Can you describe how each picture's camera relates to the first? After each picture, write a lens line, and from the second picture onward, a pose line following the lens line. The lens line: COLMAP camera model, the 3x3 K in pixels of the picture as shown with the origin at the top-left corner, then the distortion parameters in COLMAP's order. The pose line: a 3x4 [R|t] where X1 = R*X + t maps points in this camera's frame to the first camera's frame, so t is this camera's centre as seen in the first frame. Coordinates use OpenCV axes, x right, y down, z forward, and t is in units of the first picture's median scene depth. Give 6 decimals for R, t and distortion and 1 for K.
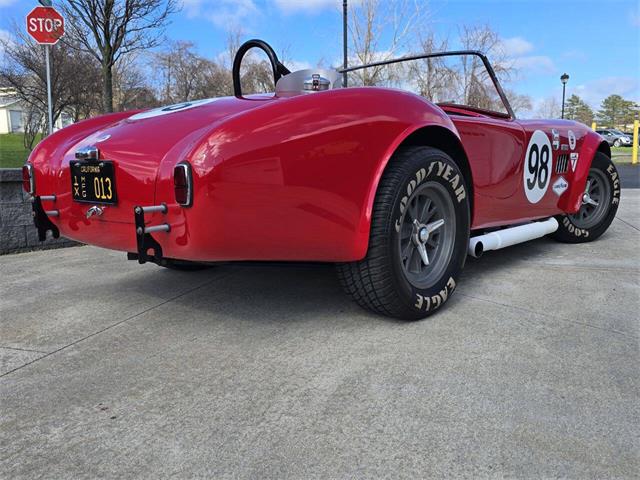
lens RADIAL K [[546.1, 0, 316.5], [0, 546.1, 244.1], [0, 0, 1]] dist [0.059100, -0.055751]
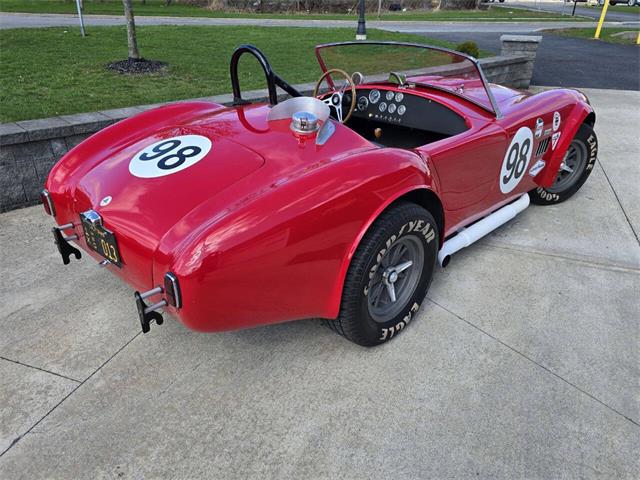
lens RADIAL K [[470.8, 0, 319.1], [0, 470.8, 245.1], [0, 0, 1]] dist [0.047660, -0.034598]
pose [[0.999207, 0.031682, -0.024117, 0.061130], [-0.022540, 0.949378, 0.313327, -0.376985], [0.032823, -0.312534, 0.949339, 0.073870]]
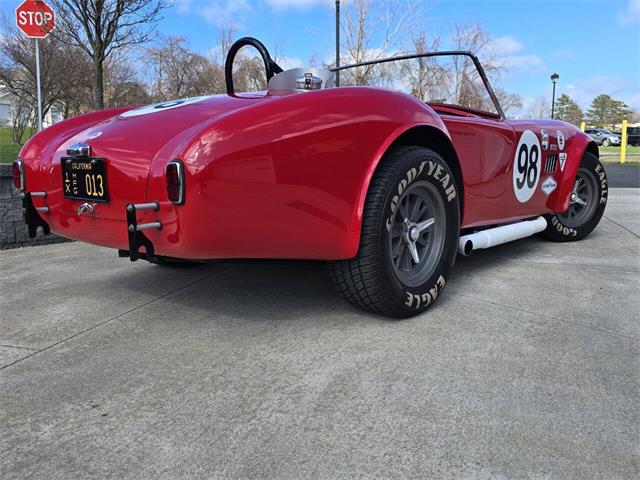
lens RADIAL K [[546.1, 0, 317.7], [0, 546.1, 241.2], [0, 0, 1]] dist [0.059100, -0.055751]
pose [[0.999822, 0.005257, 0.018142, -0.000296], [-0.005271, 0.999986, 0.000765, -0.002428], [-0.018138, -0.000861, 0.999835, -0.005733]]
